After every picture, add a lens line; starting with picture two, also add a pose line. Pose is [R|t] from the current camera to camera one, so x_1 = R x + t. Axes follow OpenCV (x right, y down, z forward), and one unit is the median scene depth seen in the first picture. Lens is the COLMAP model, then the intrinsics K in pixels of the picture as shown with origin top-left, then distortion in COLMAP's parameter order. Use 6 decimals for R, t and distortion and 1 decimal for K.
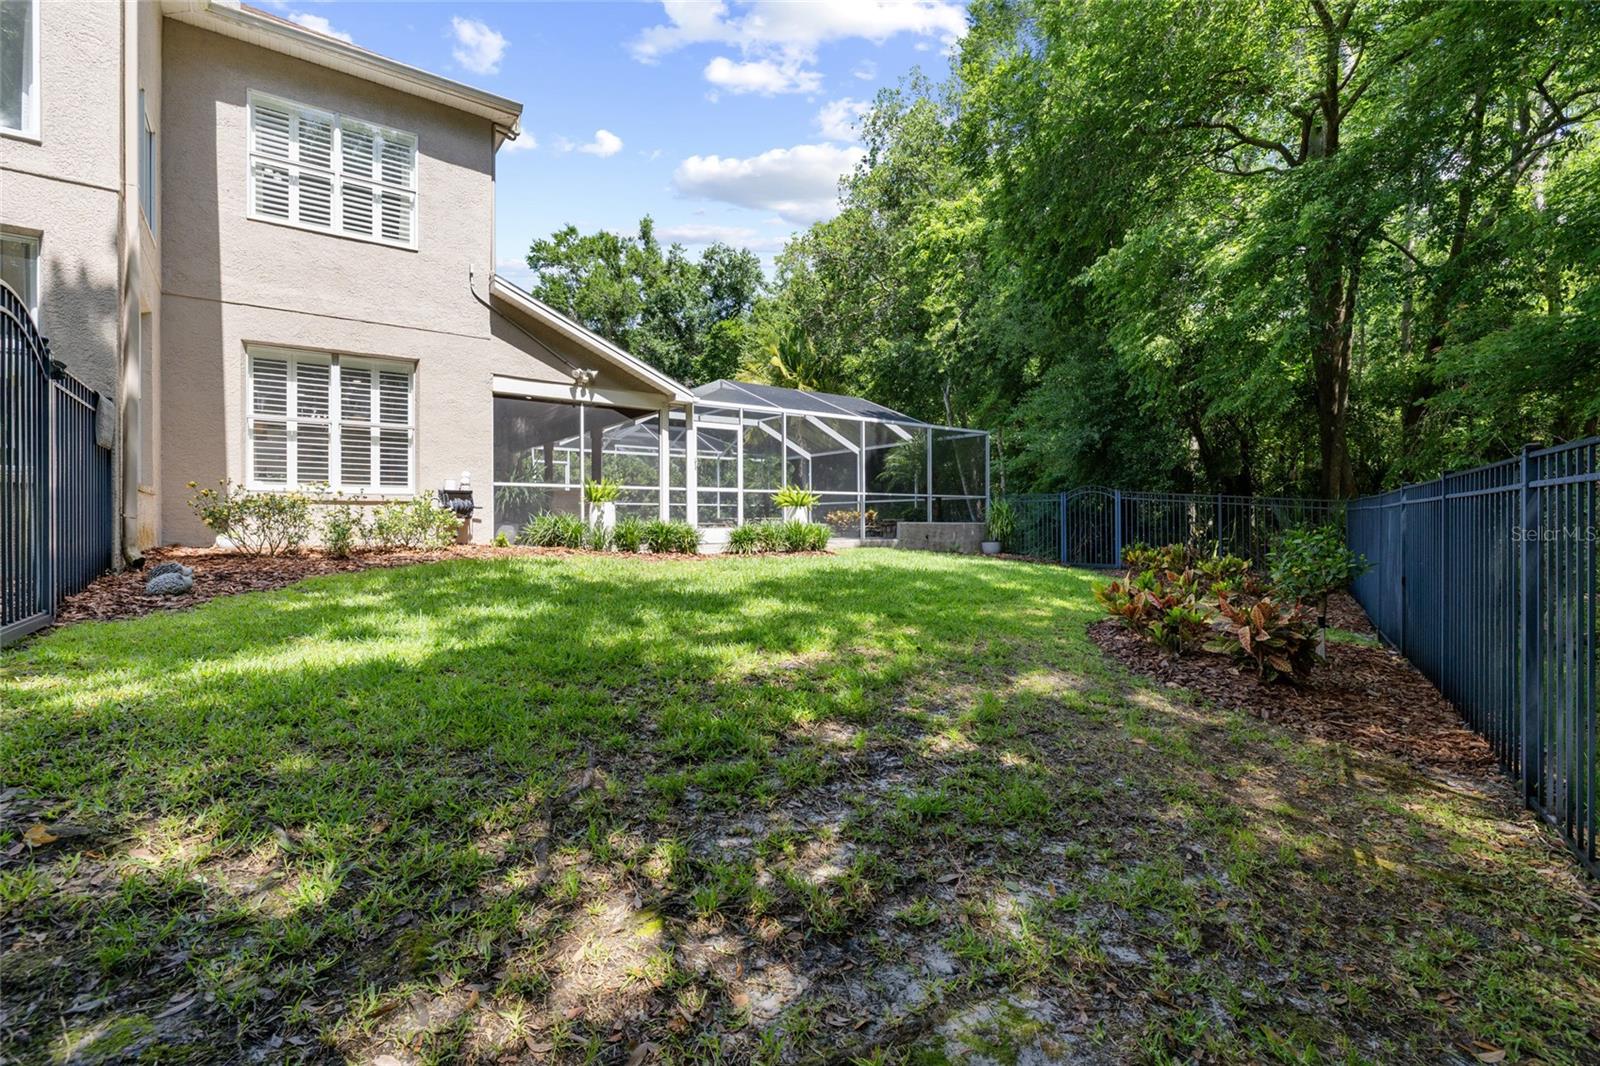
lens RADIAL K [[735.9, 0, 804.7], [0, 735.9, 527.1], [0, 0, 1]] dist [-0.003919, -0.000614]
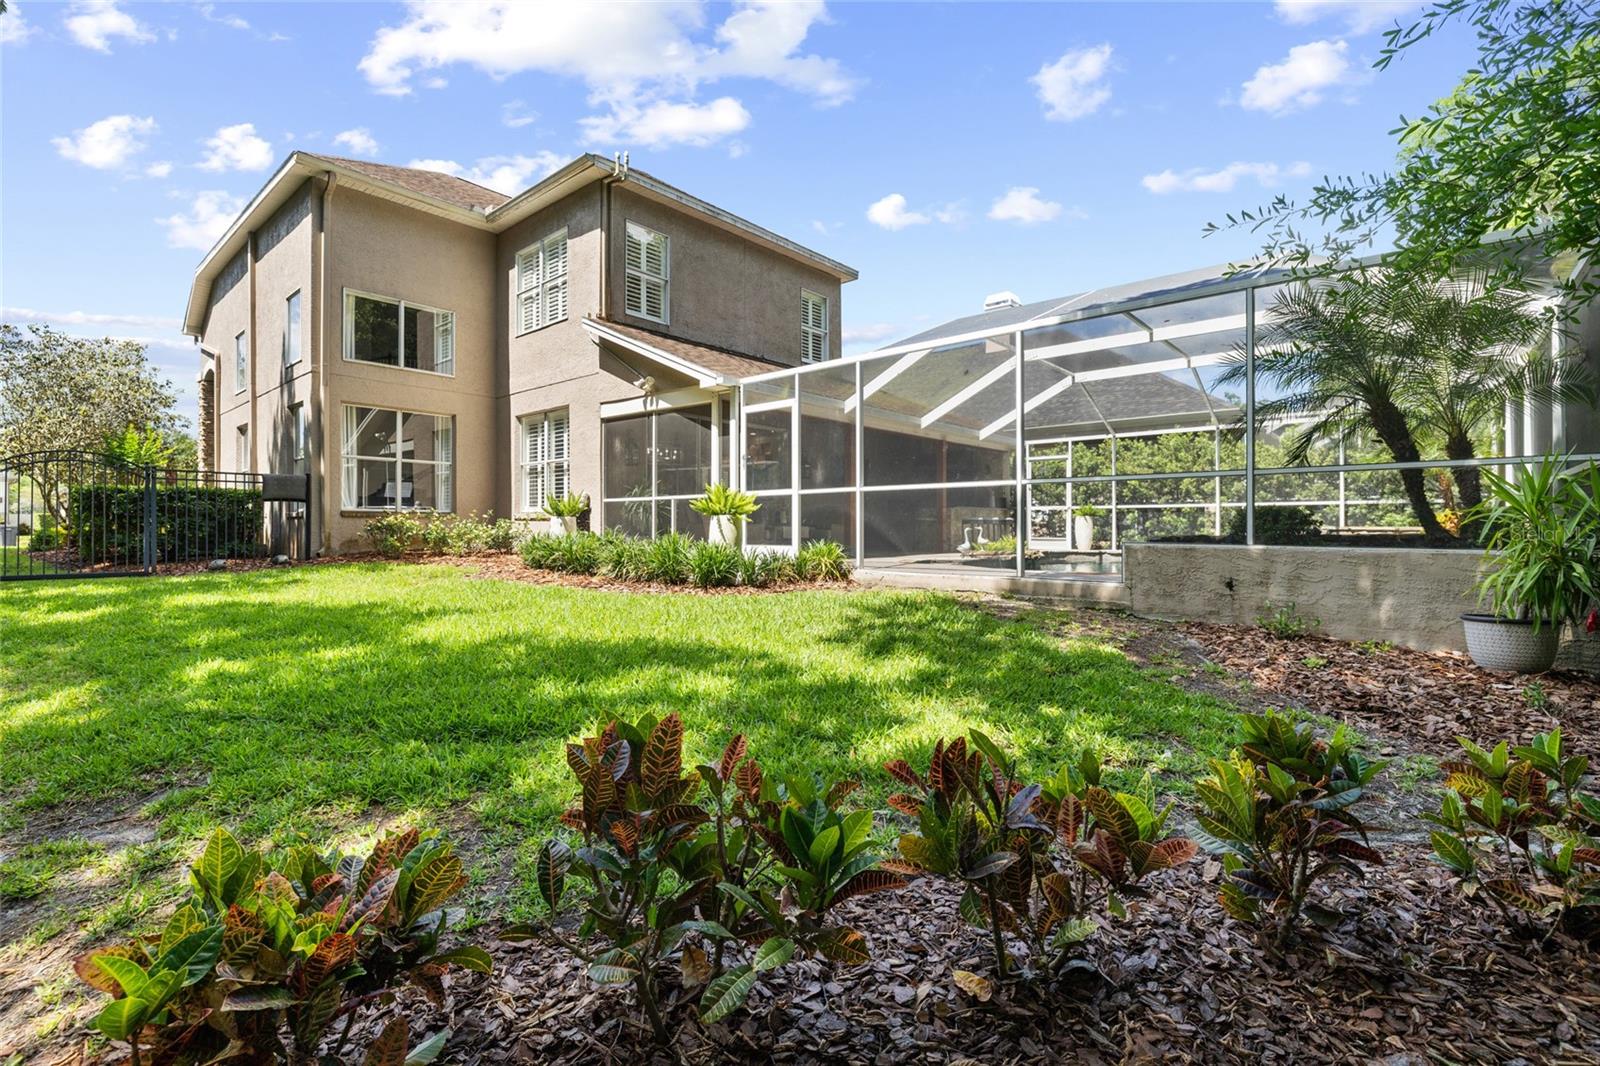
lens RADIAL K [[735.9, 0, 800.2], [0, 735.9, 527.0], [0, 0, 1]] dist [-0.003919, -0.000614]
pose [[0.207480, 0.002768, -0.978235, 0.713017], [-0.004412, 0.999988, 0.001894, -0.021560], [0.978229, 0.003923, 0.207490, 1.026112]]
